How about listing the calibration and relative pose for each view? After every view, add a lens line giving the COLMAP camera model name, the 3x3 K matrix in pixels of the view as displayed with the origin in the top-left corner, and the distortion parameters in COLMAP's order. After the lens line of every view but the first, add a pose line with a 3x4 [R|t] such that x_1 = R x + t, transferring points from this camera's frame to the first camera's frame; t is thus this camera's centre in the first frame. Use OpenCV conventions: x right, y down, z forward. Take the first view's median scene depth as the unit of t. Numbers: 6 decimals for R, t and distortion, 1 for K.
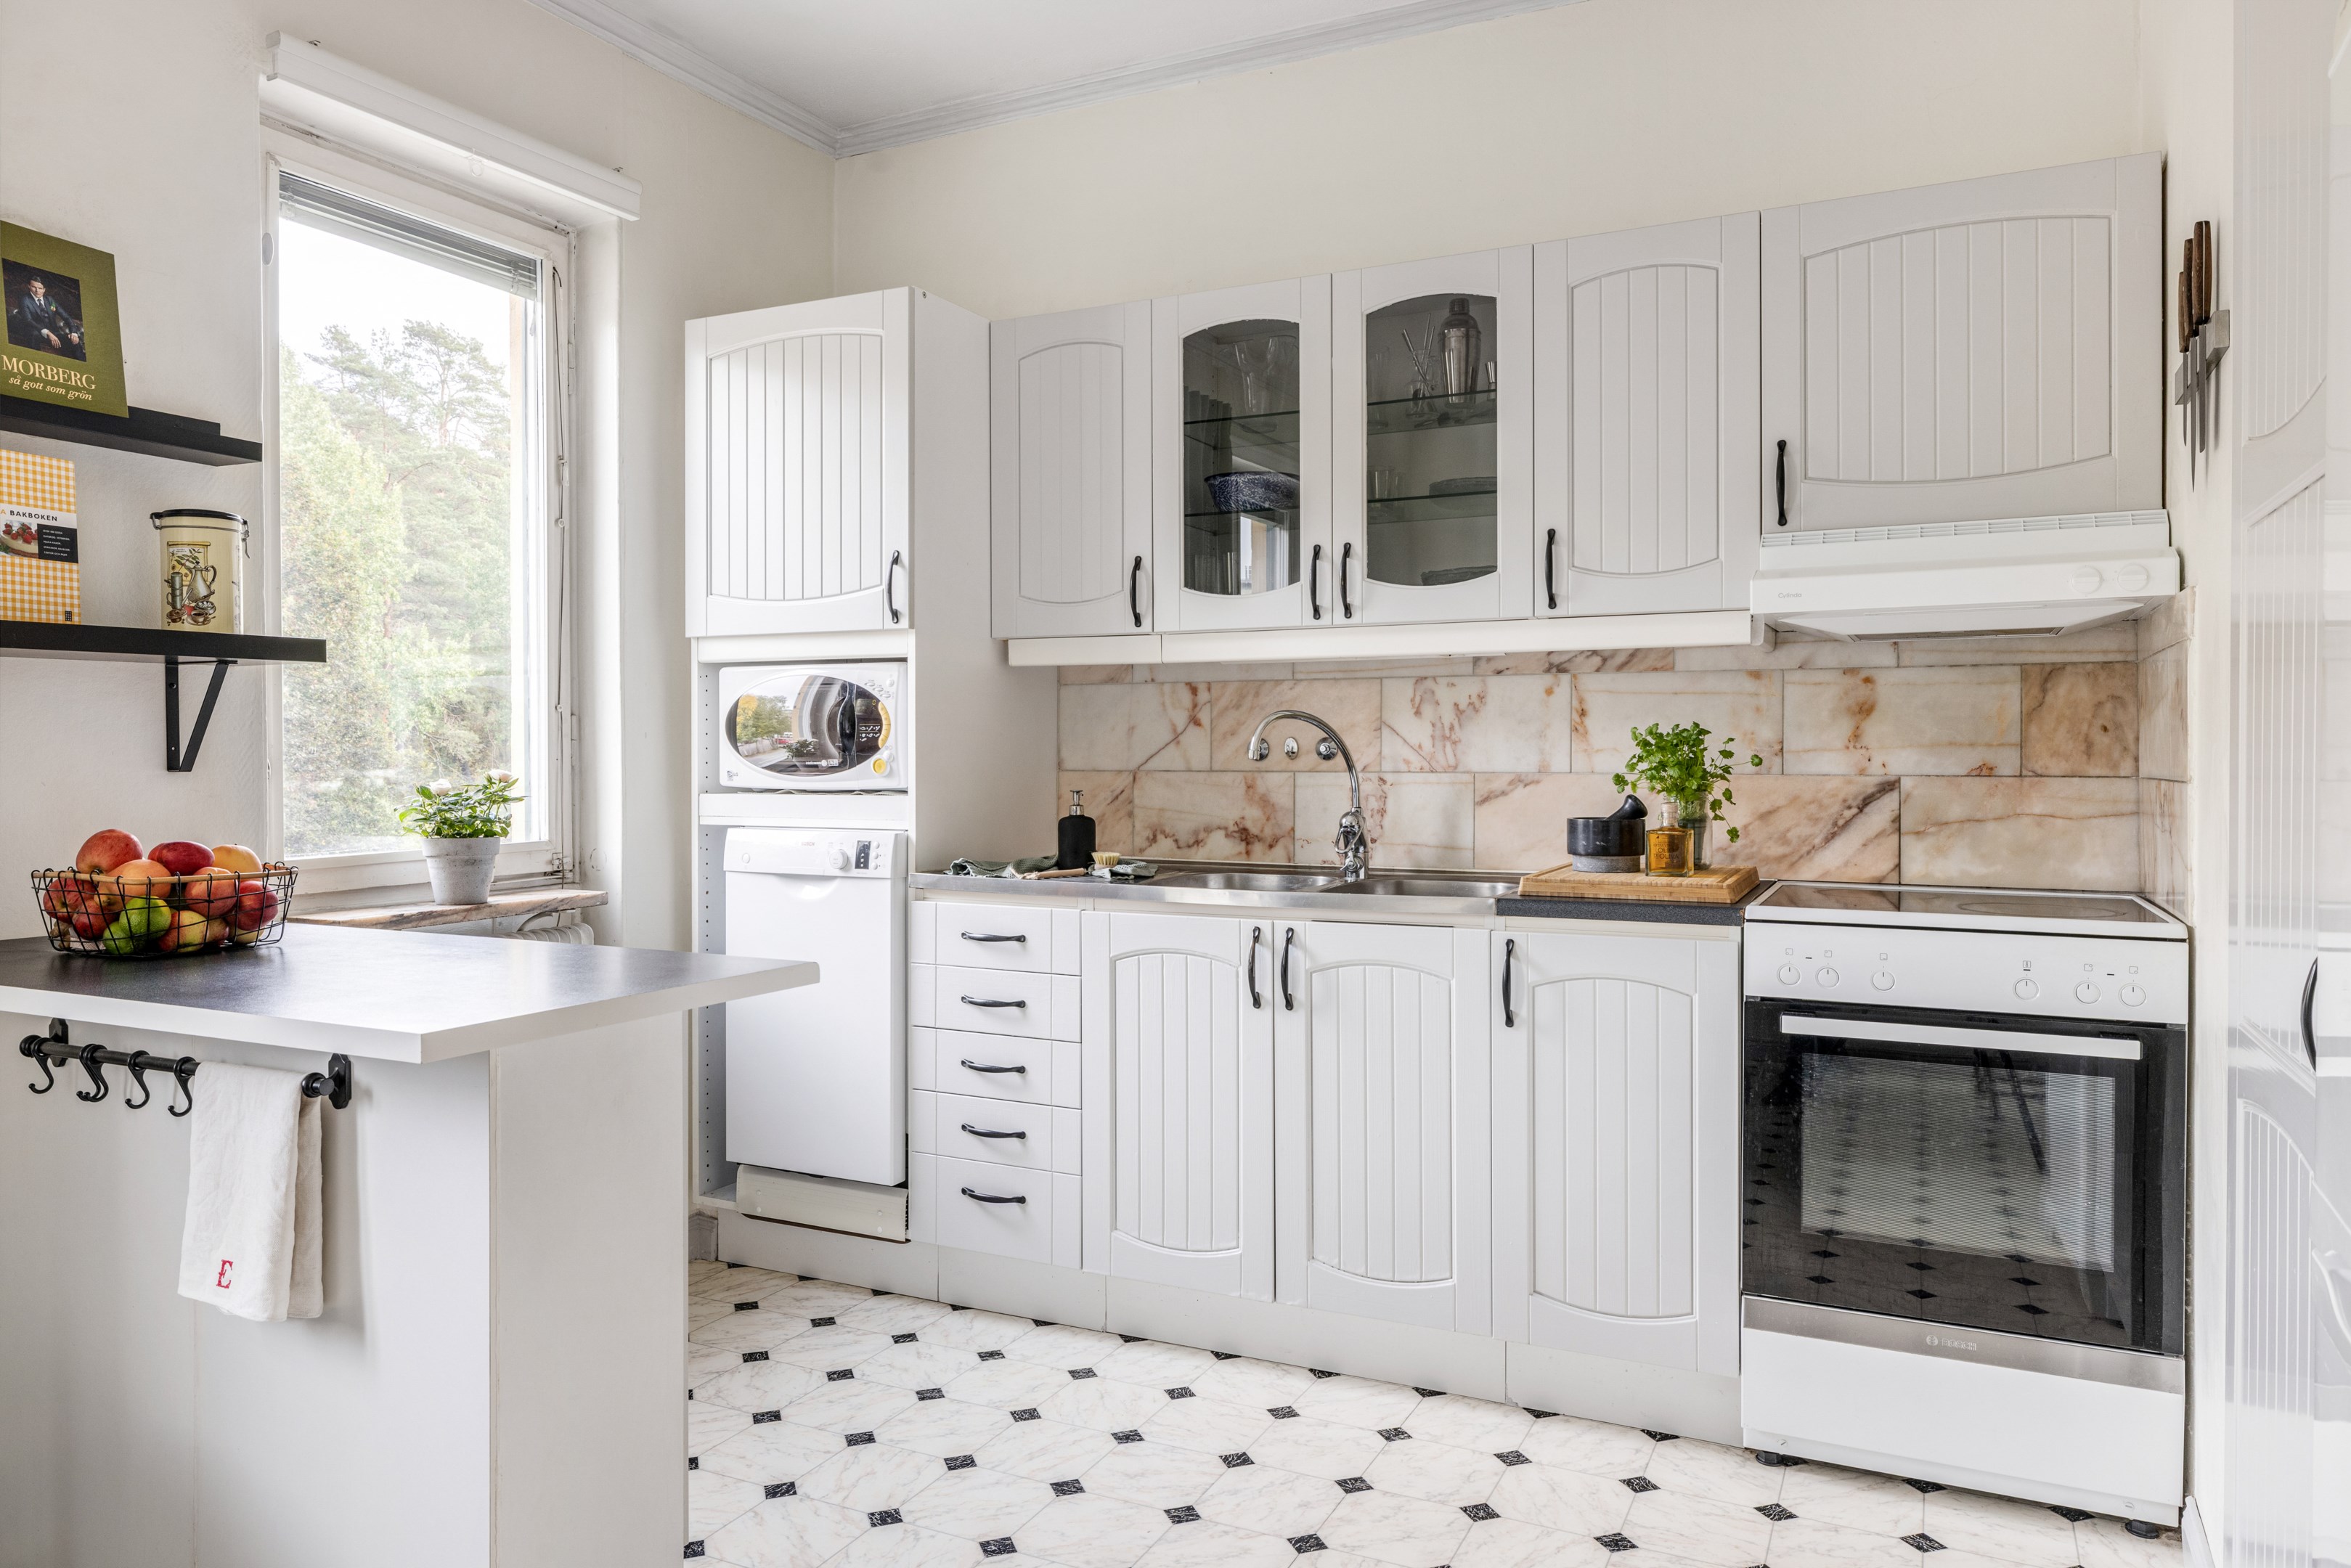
lens RADIAL K [[1543.6, 0, 1182.7], [0, 1543.6, 768.1], [0, 0, 1]] dist [-0.000110, 0.001091]
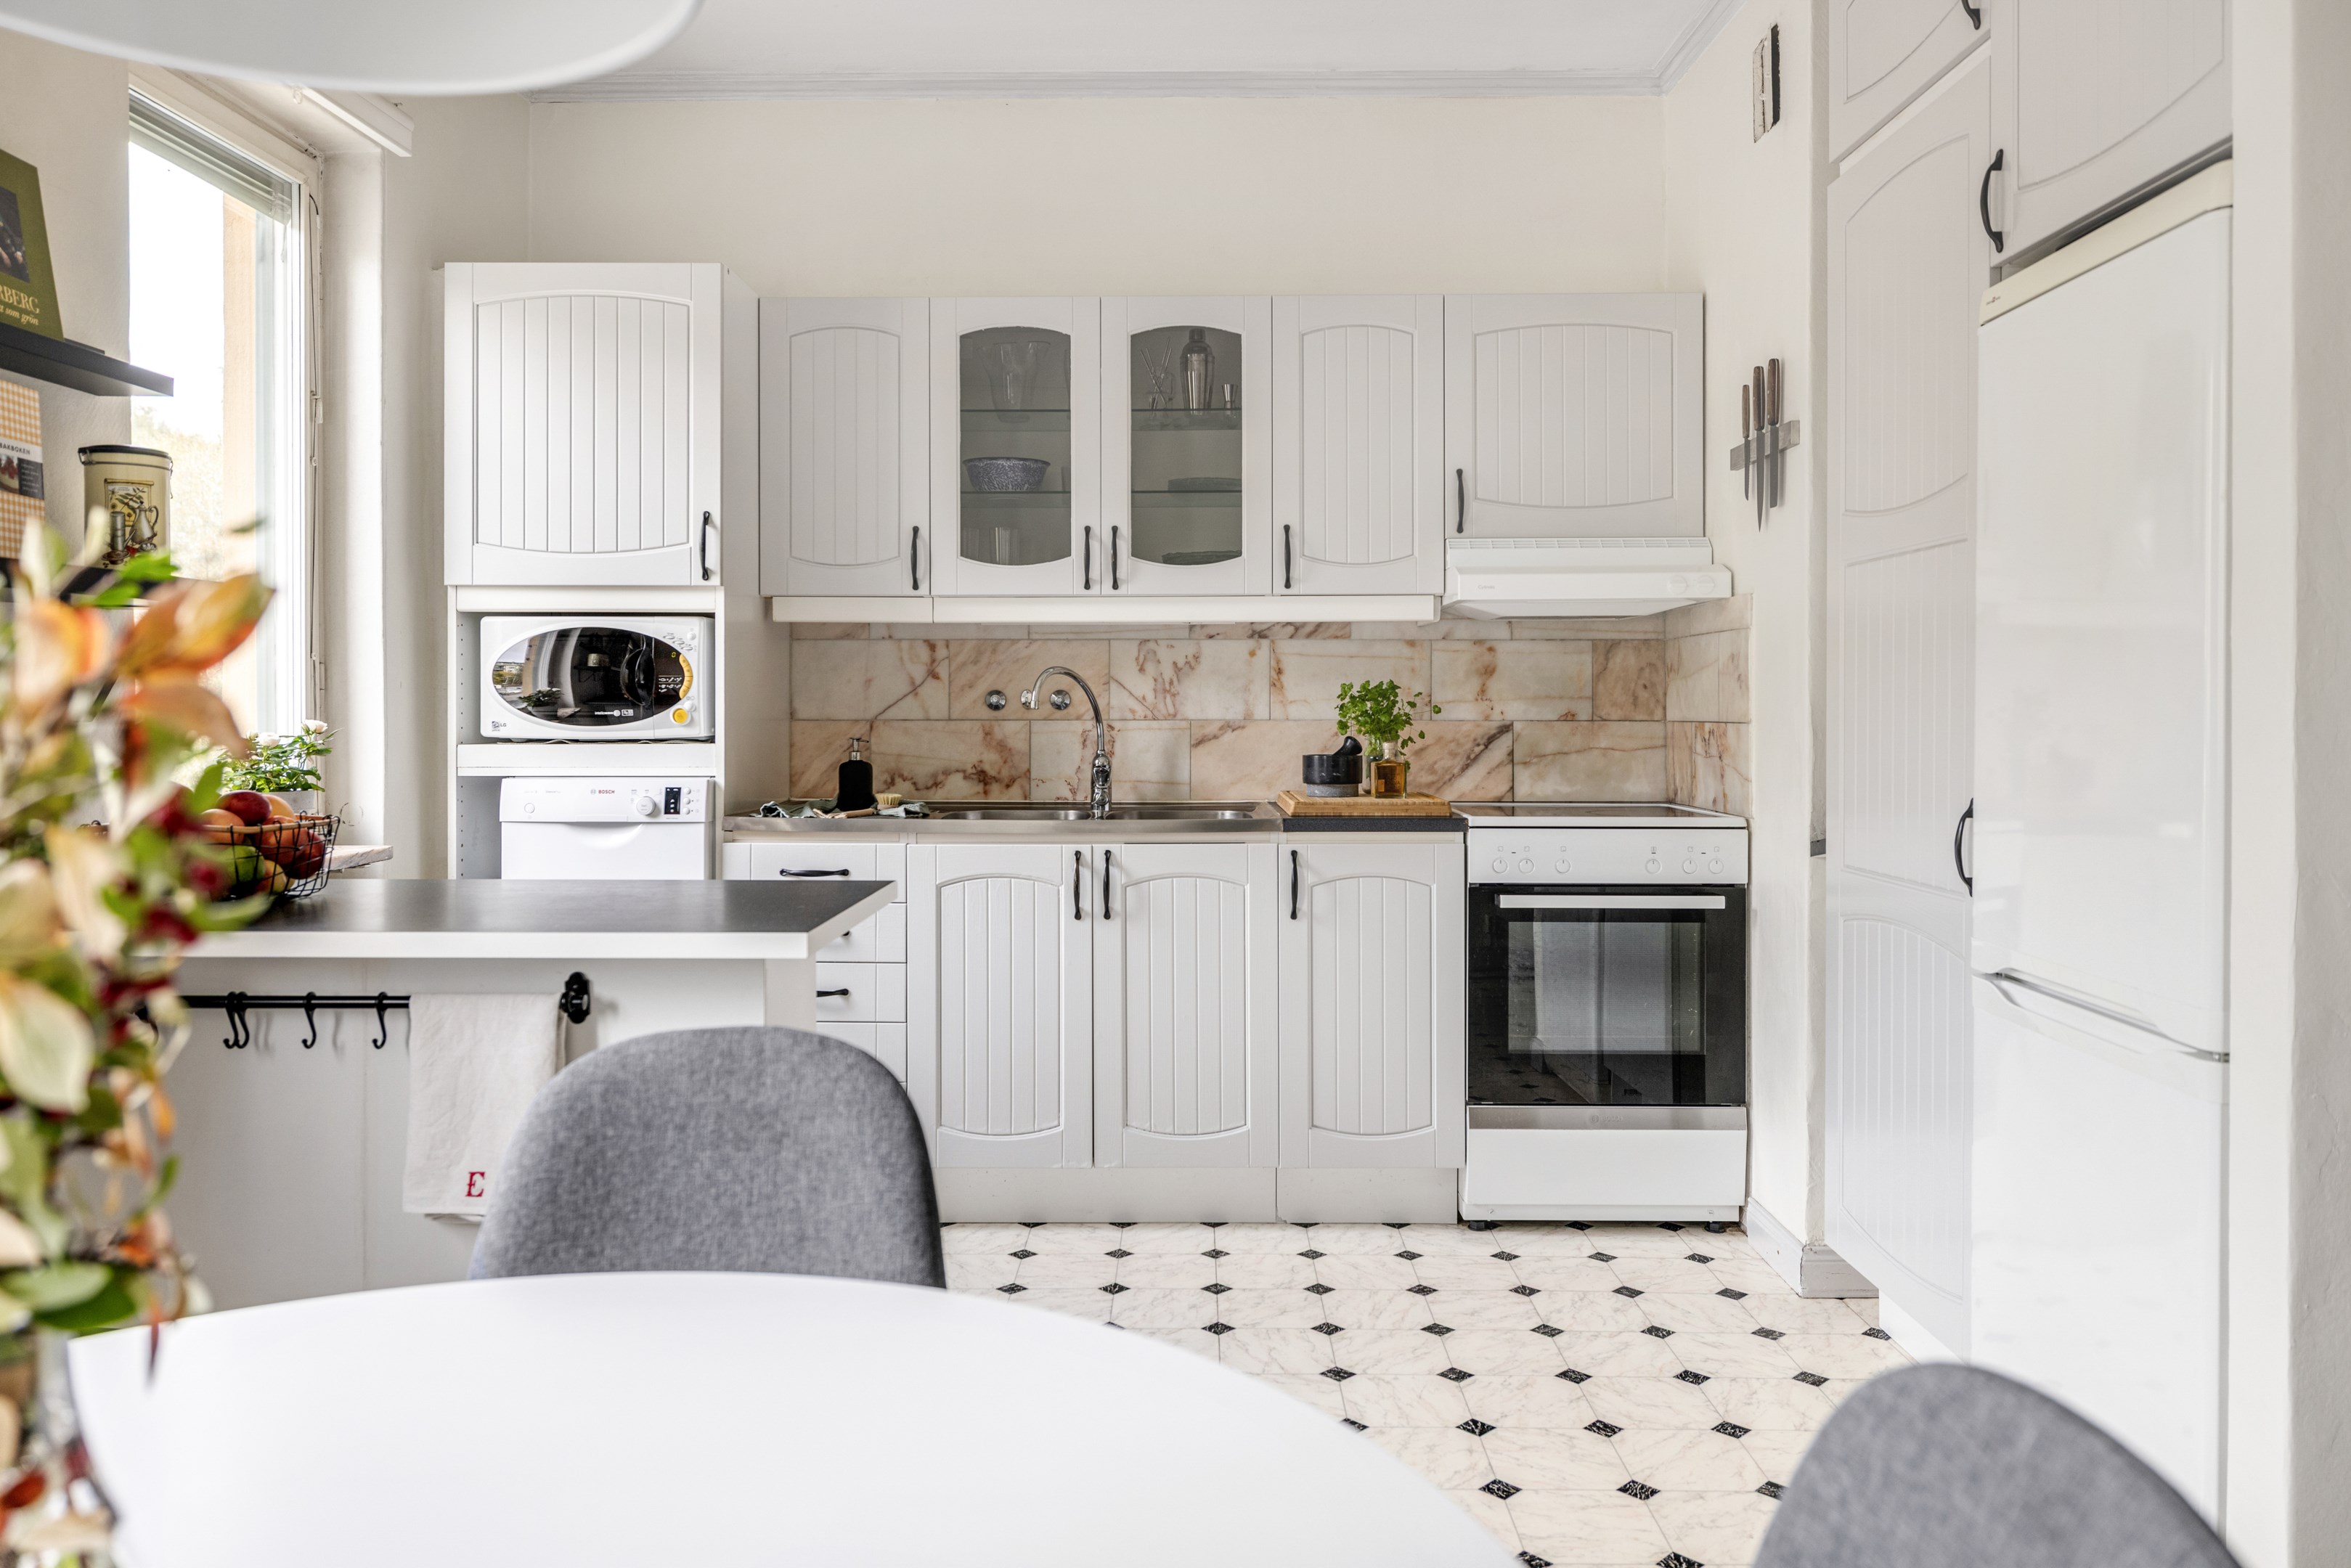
lens RADIAL K [[1597.5, 0, 1167.5], [0, 1597.5, 712.8], [0, 0, 1]] dist [-0.002293, 0.002721]
pose [[0.905953, -0.001677, 0.423375, -0.381963], [0.003807, 0.999984, -0.004185, 0.002695], [-0.423361, 0.005403, 0.905945, -0.127362]]
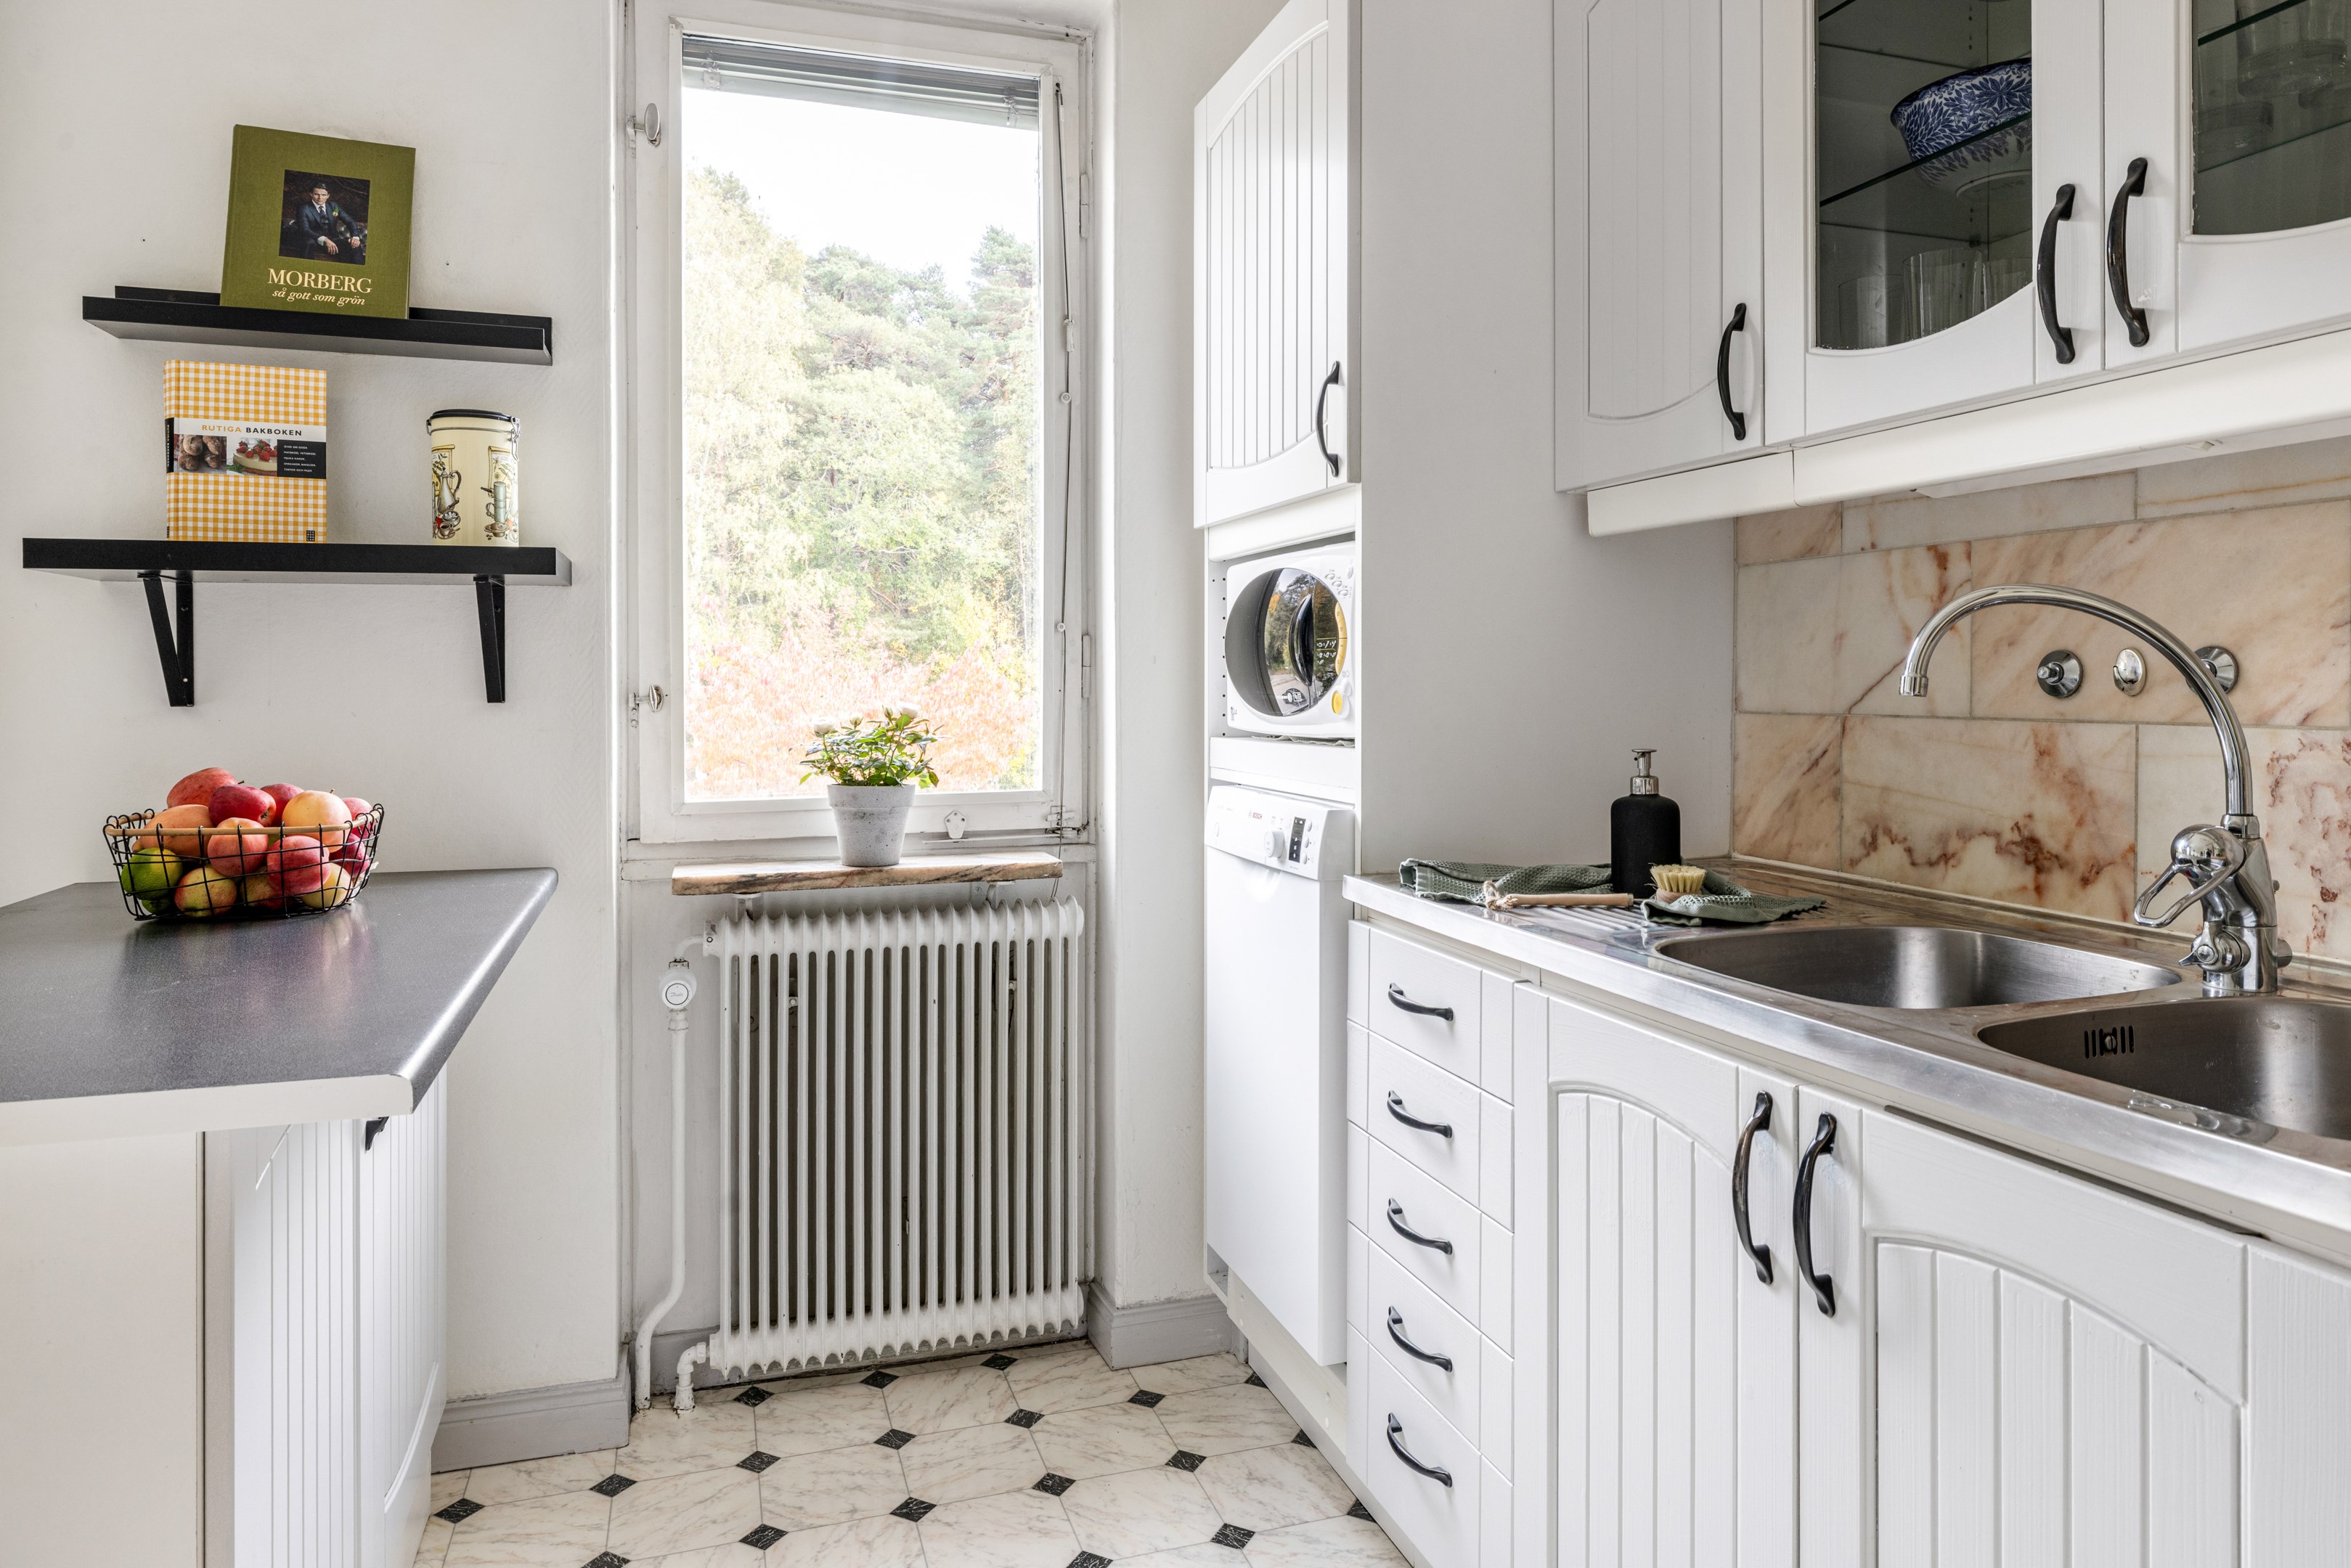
lens RADIAL K [[1461.6, 0, 1179.6], [0, 1461.6, 695.3], [0, 0, 1]] dist [-0.003334, 0.000042]
pose [[0.698117, 0.006192, -0.715957, 0.208813], [-0.006951, 0.999974, 0.001871, -0.005371], [0.715950, 0.003671, 0.698142, 0.567246]]
